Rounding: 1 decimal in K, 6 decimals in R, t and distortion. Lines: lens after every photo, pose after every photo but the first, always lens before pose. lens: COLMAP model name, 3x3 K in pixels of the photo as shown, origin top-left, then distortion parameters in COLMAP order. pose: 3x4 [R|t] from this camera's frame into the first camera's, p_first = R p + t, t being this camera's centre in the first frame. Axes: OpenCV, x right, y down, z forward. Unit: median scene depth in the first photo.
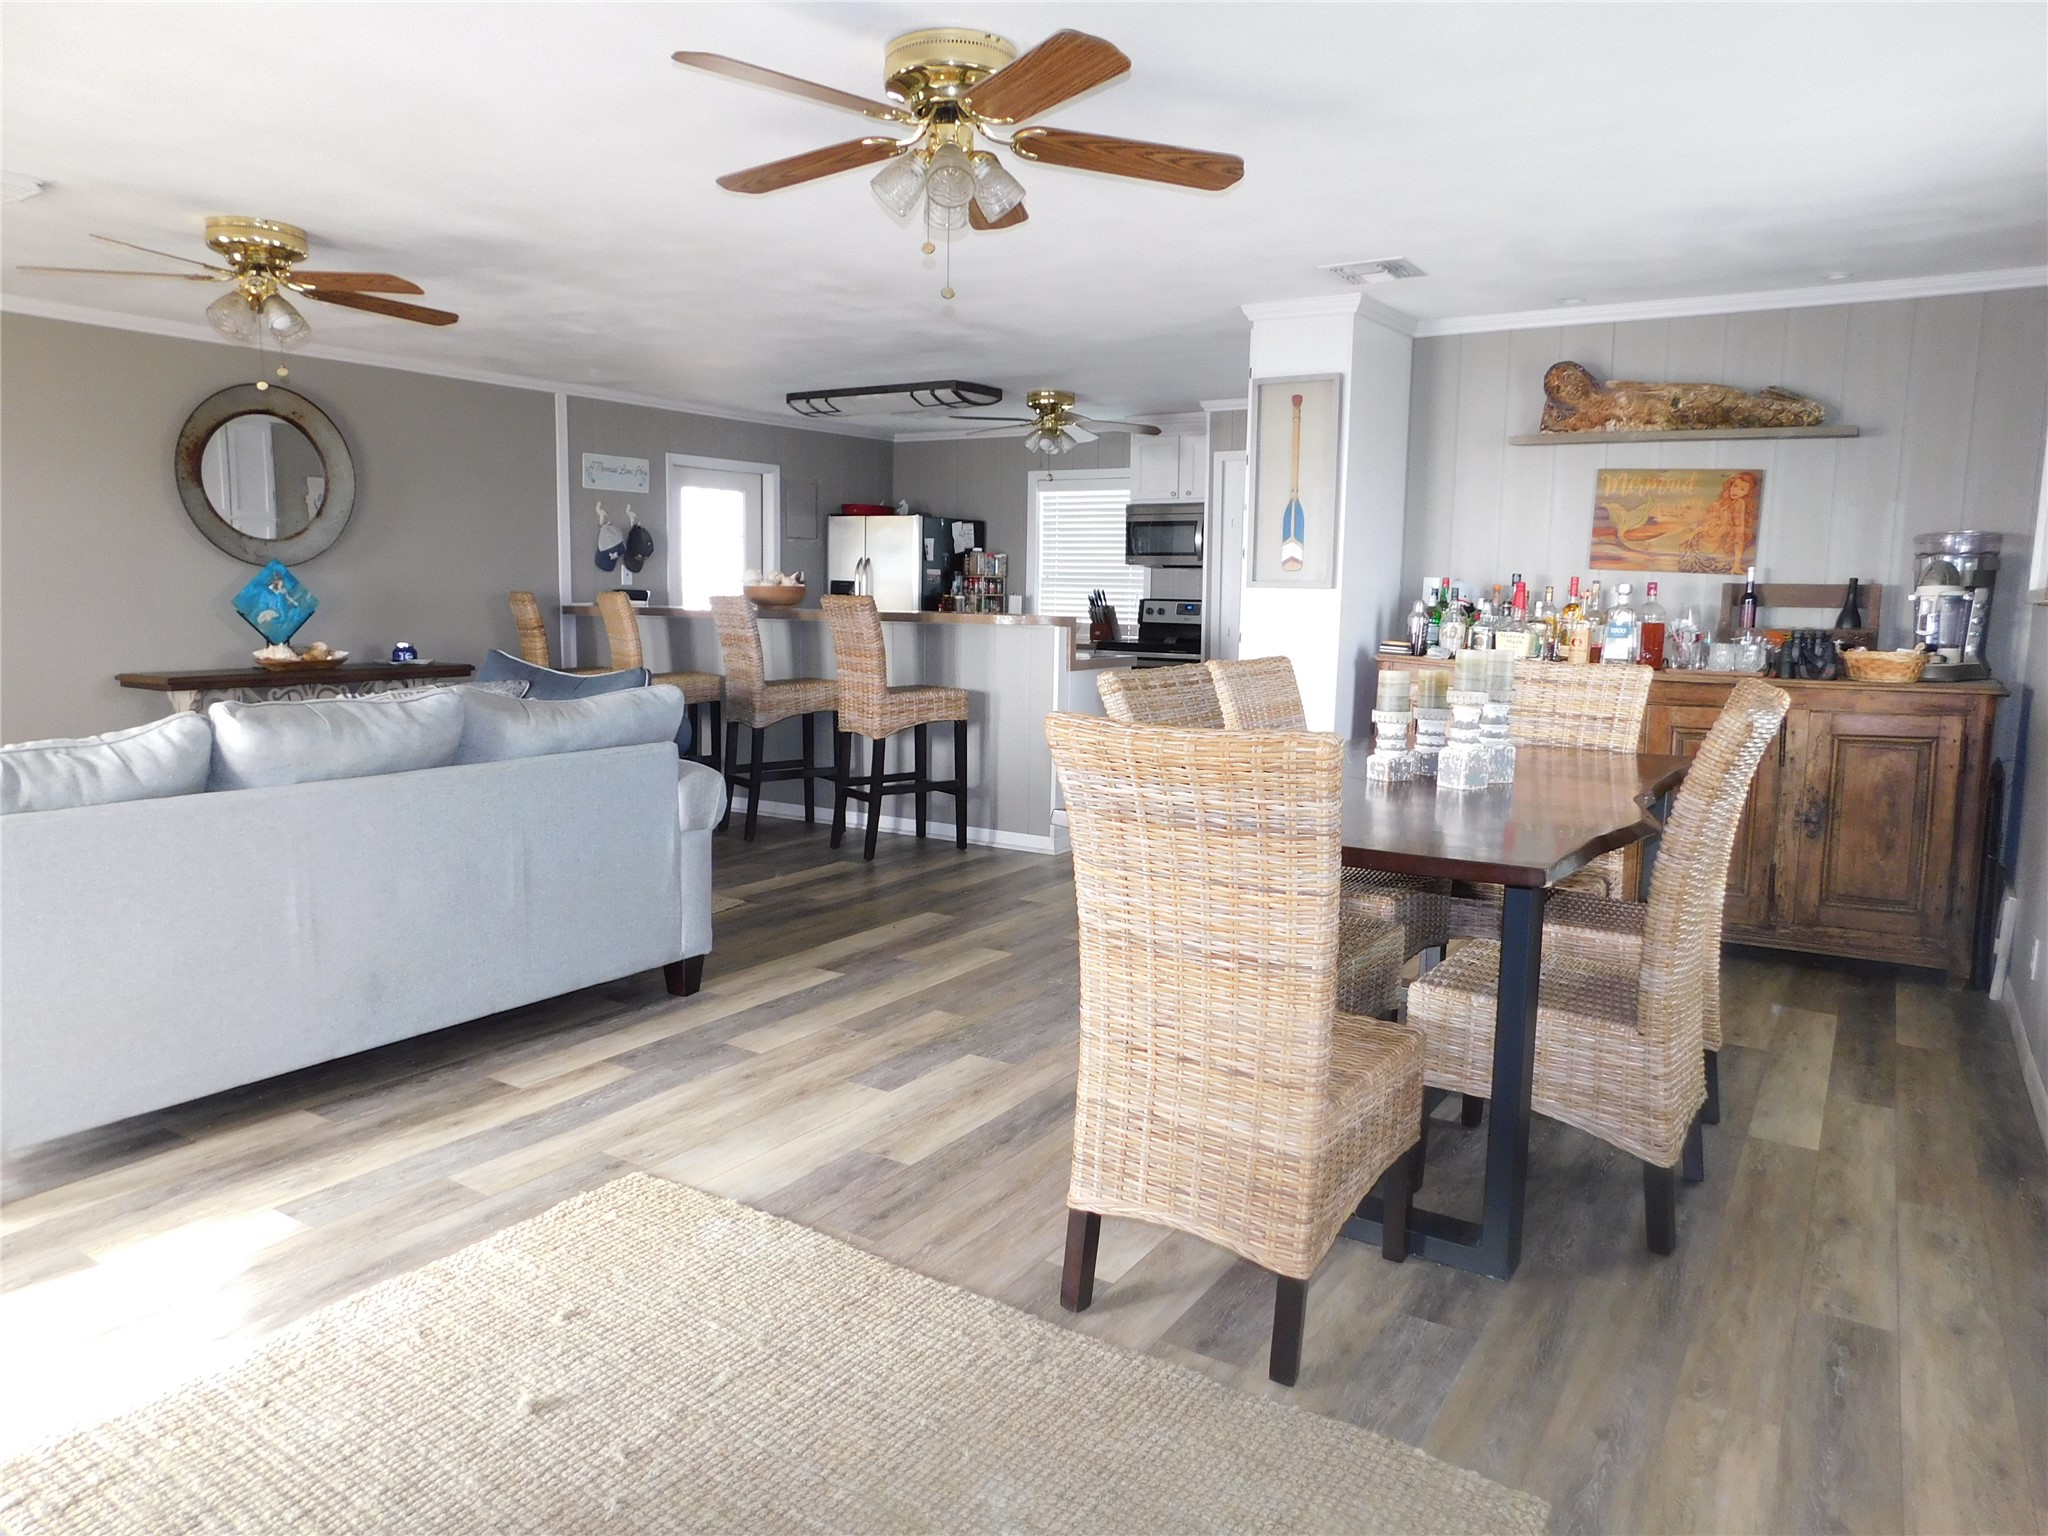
lens RADIAL K [[1339.8, 0, 1030.1], [0, 1339.8, 776.2], [0, 0, 1]] dist [-0.074881, 0.054125]
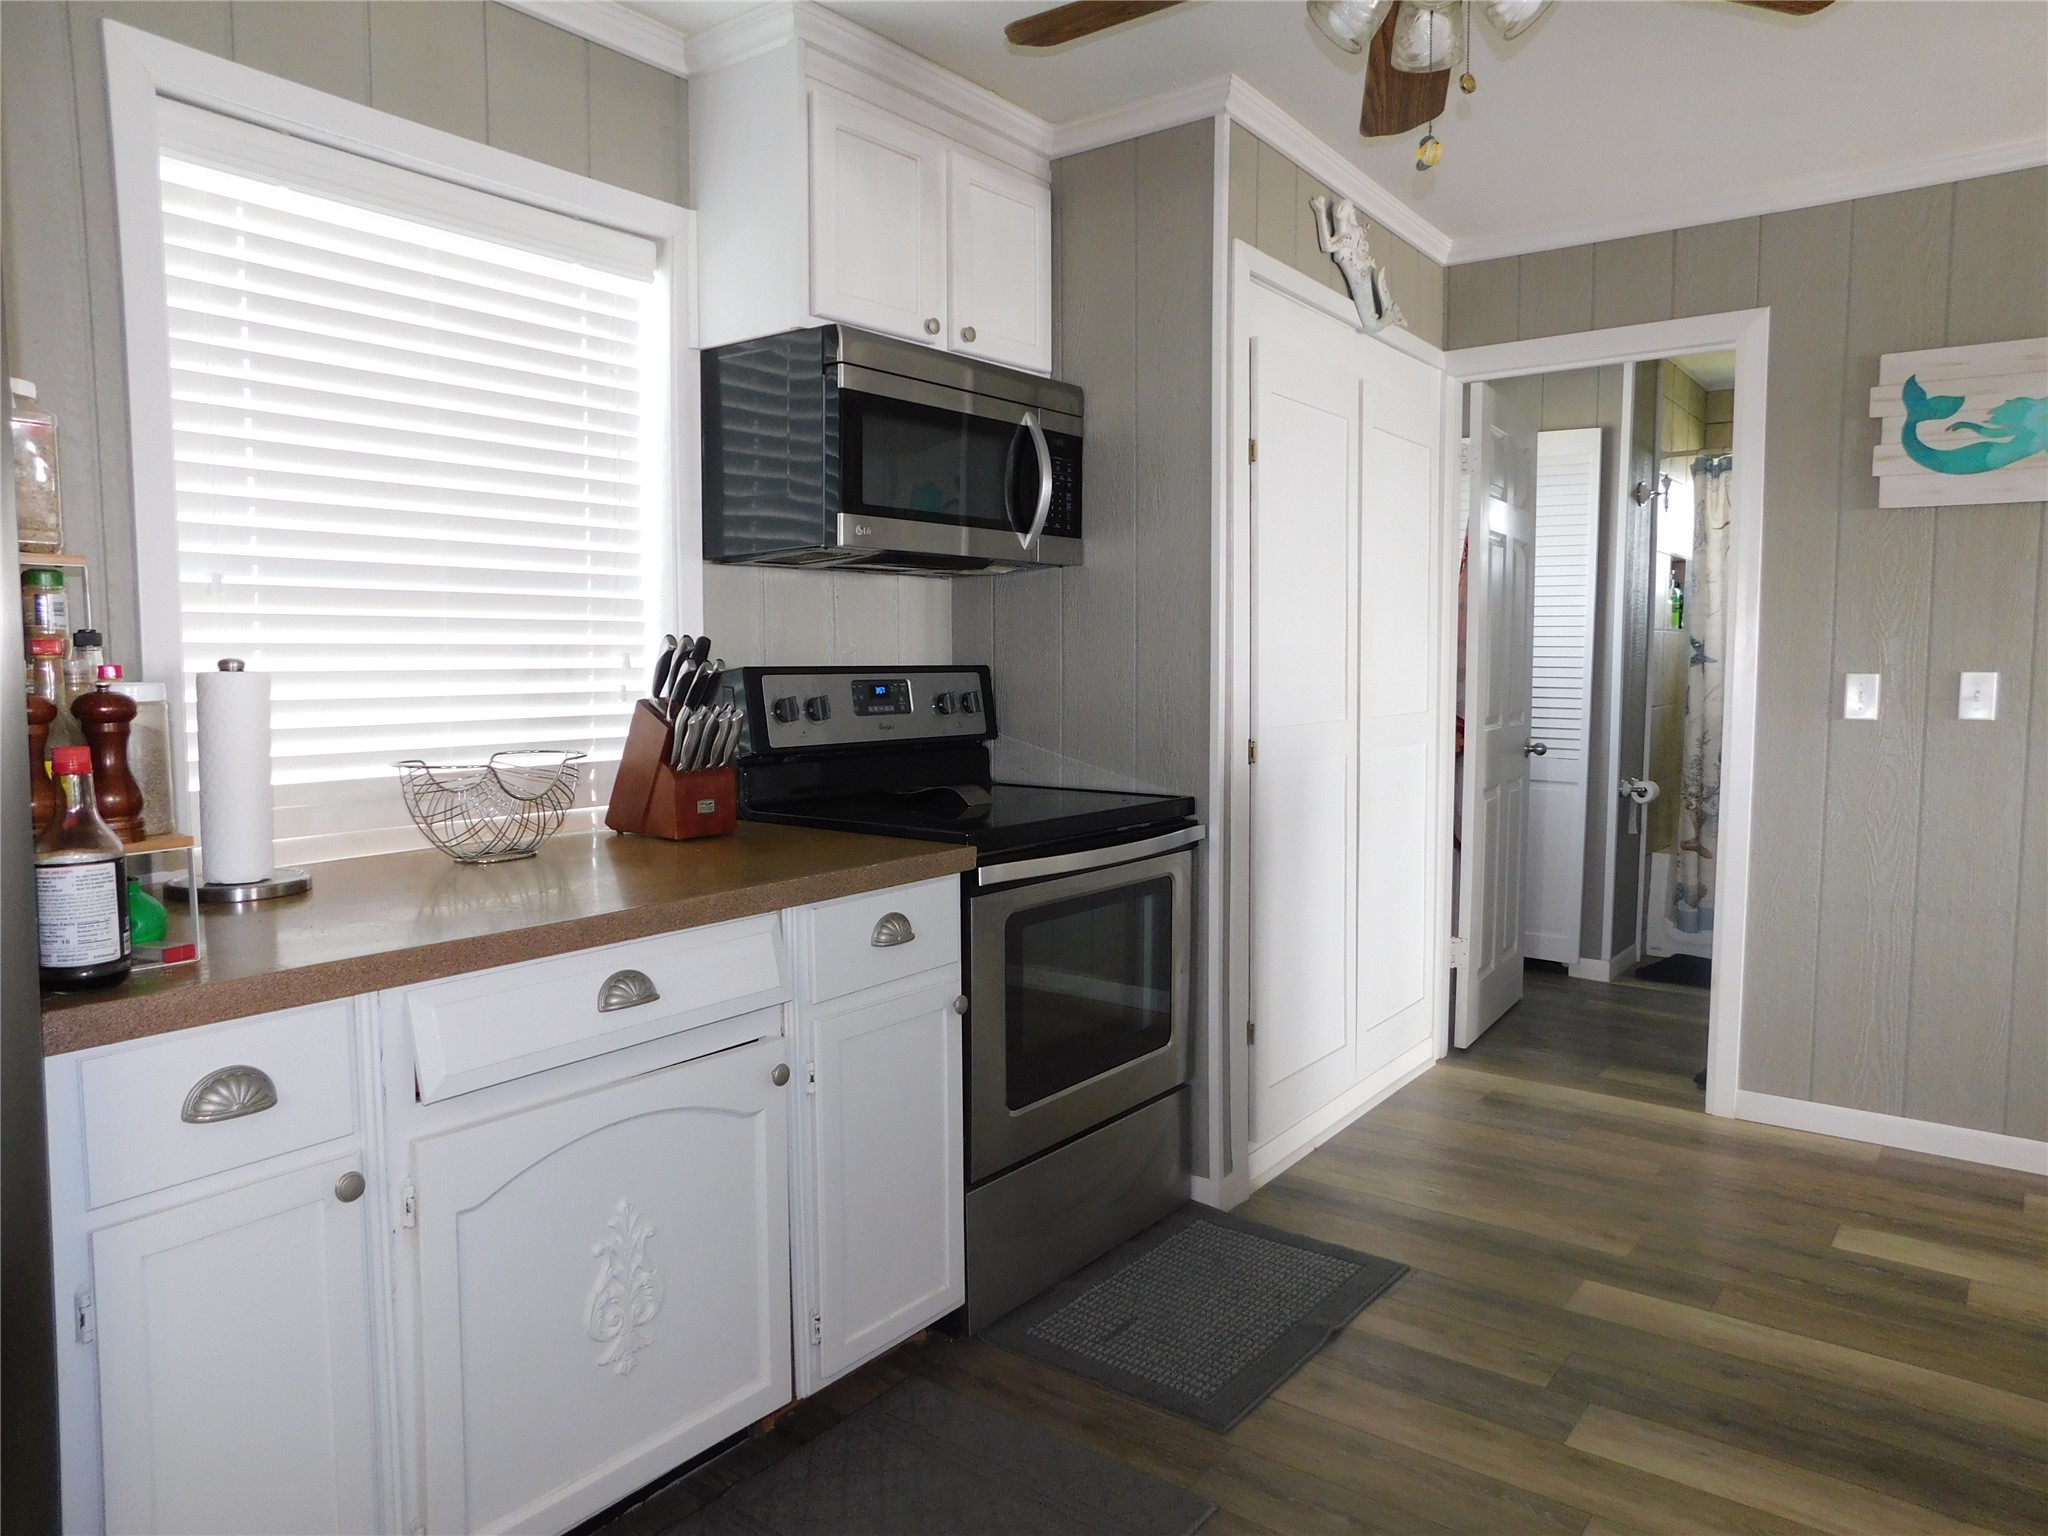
lens RADIAL K [[1362.4, 0, 1031.1], [0, 1362.4, 758.1], [0, 0, 1]] dist [-0.065908, 0.056159]
pose [[0.081593, -0.094252, 0.992199, -0.248497], [0.136670, 0.987172, 0.082535, -0.160406], [-0.987251, 0.128869, 0.093427, 1.135540]]
